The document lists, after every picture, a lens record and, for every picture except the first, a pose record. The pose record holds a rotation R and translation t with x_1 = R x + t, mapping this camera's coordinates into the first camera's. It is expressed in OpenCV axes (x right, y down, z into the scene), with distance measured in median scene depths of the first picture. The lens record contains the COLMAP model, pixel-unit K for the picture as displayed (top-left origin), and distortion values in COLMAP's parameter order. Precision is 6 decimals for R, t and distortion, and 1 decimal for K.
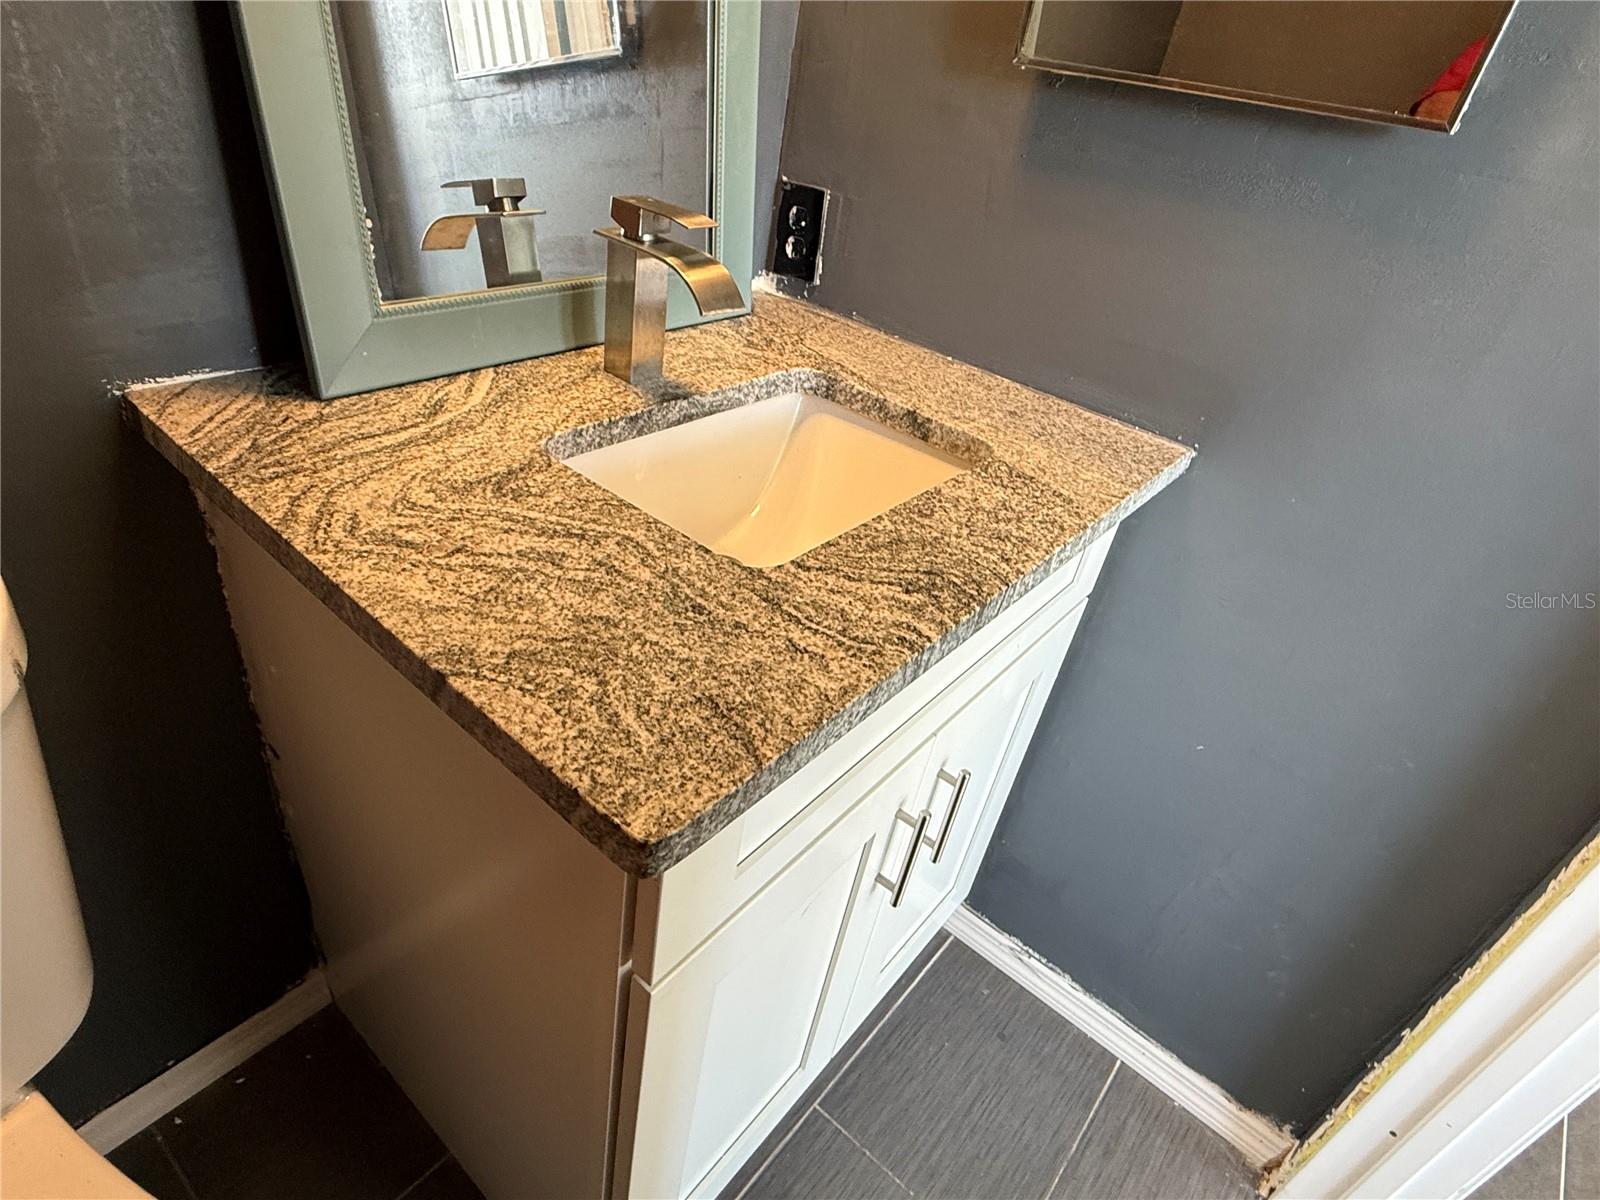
lens RADIAL K [[855.3, 0, 800.0], [0, 855.3, 600.0], [0, 0, 1]] dist [-0.000792, -0.000576]
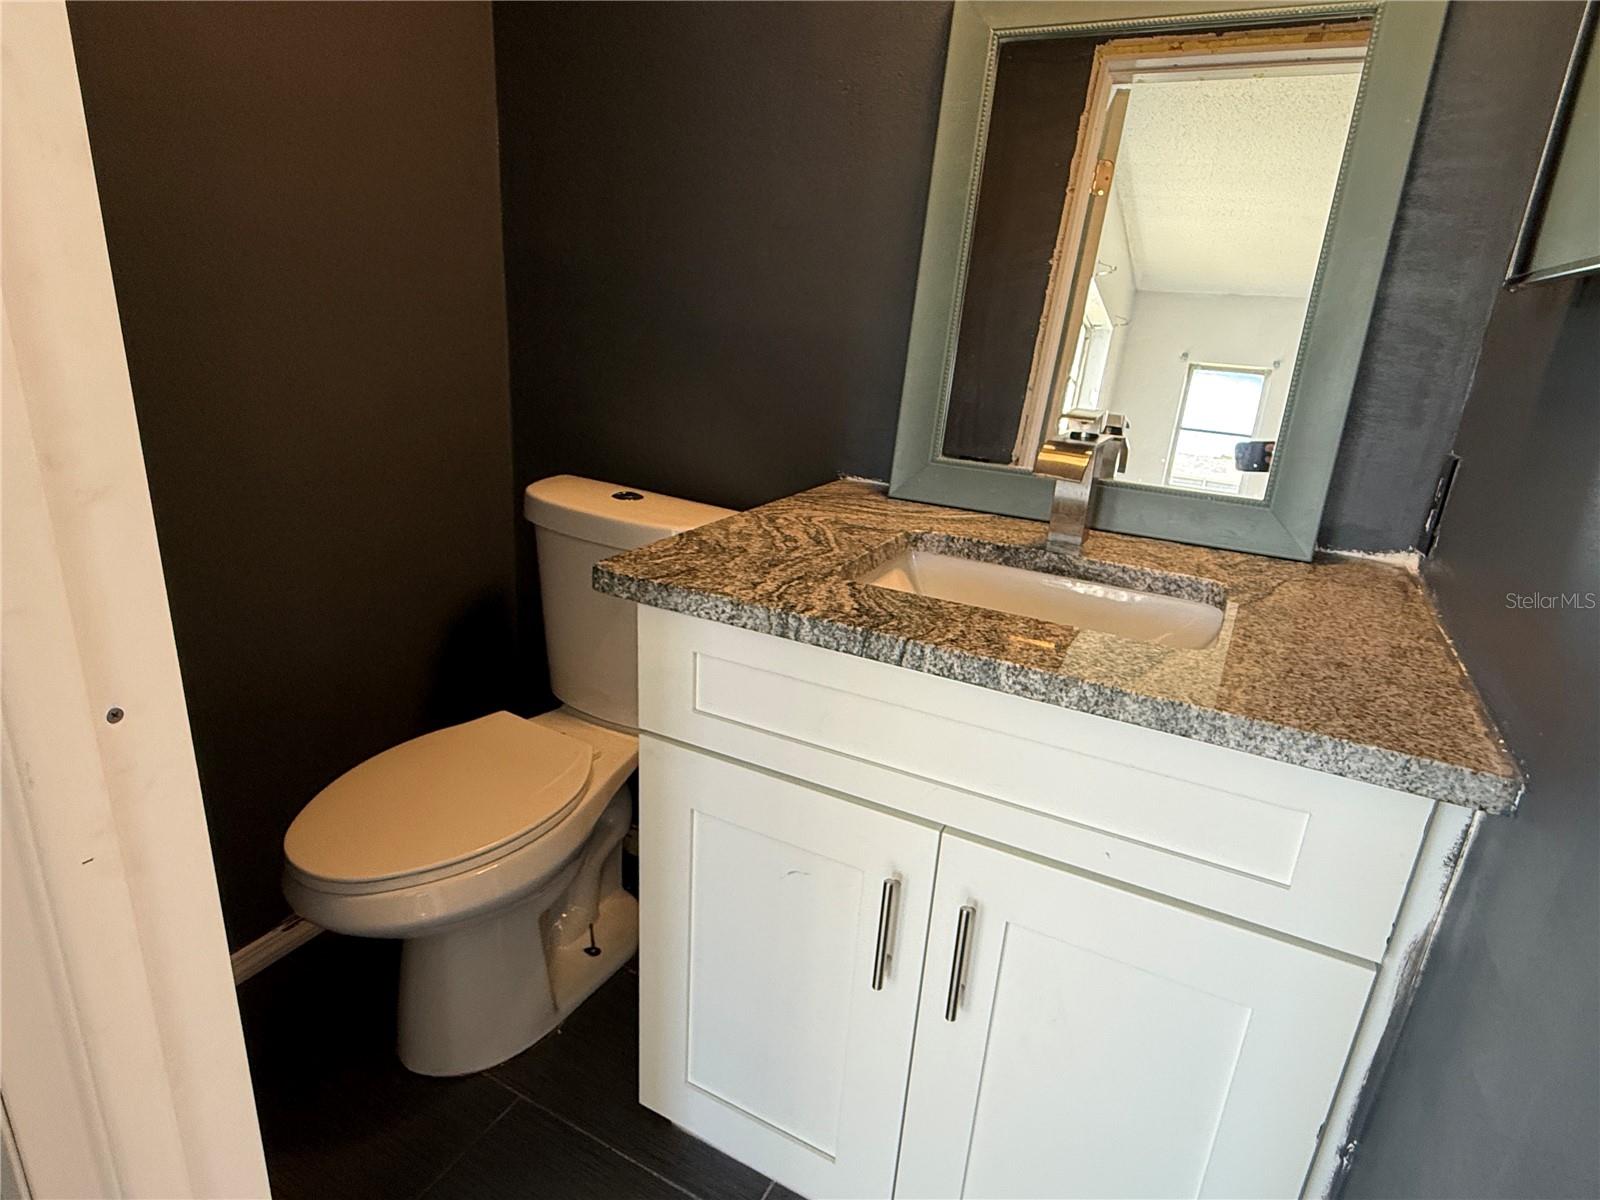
lens RADIAL K [[884.9, 0, 800.0], [0, 884.9, 600.0], [0, 0, 1]] dist [-0.001020, -0.001060]
pose [[0.220516, 0.189235, -0.956851, 1.171510], [-0.568217, 0.822269, 0.031668, -0.012832], [0.792782, 0.536715, 0.288850, 0.434712]]
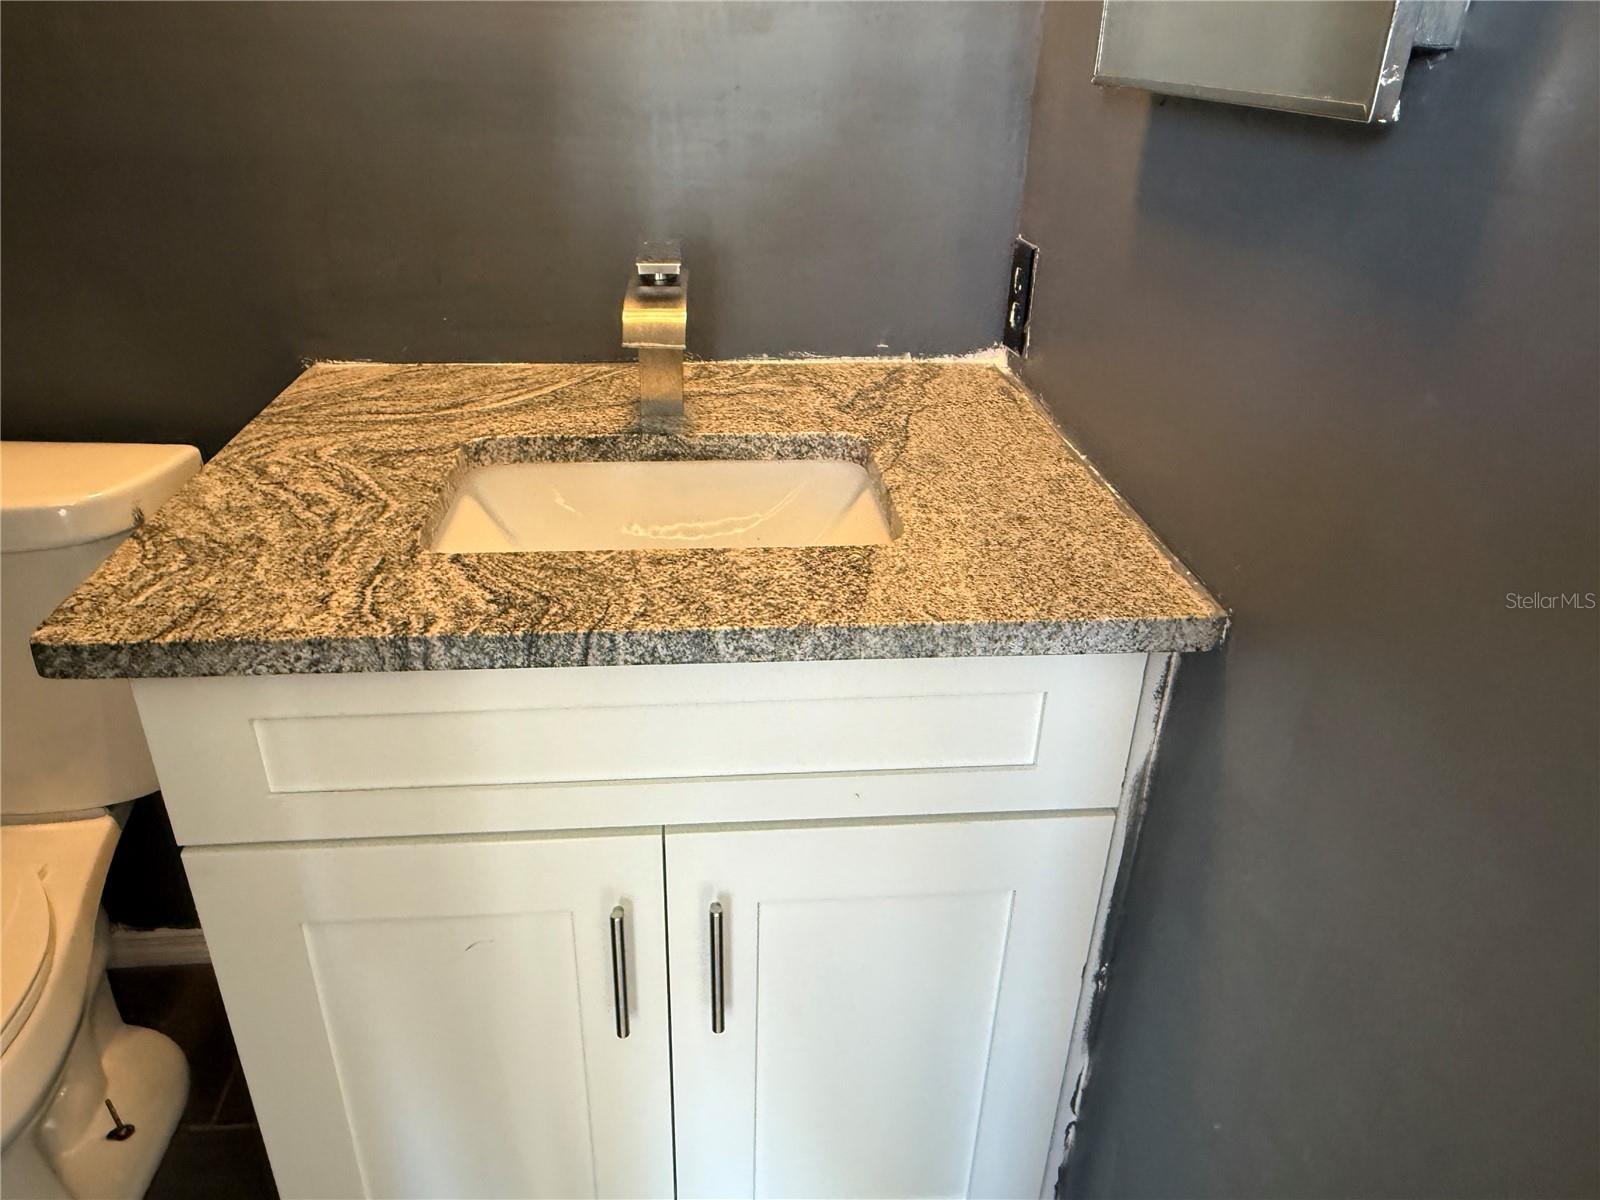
lens RADIAL K [[1125.7, 0, 786.5], [0, 1125.7, 592.1], [0, 0, 1]] dist [0.003535, -0.001746]
pose [[0.701528, 0.207577, -0.681741, 1.010056], [-0.331075, 0.942067, -0.053844, -0.050421], [0.631069, 0.263481, 0.729610, 0.230936]]
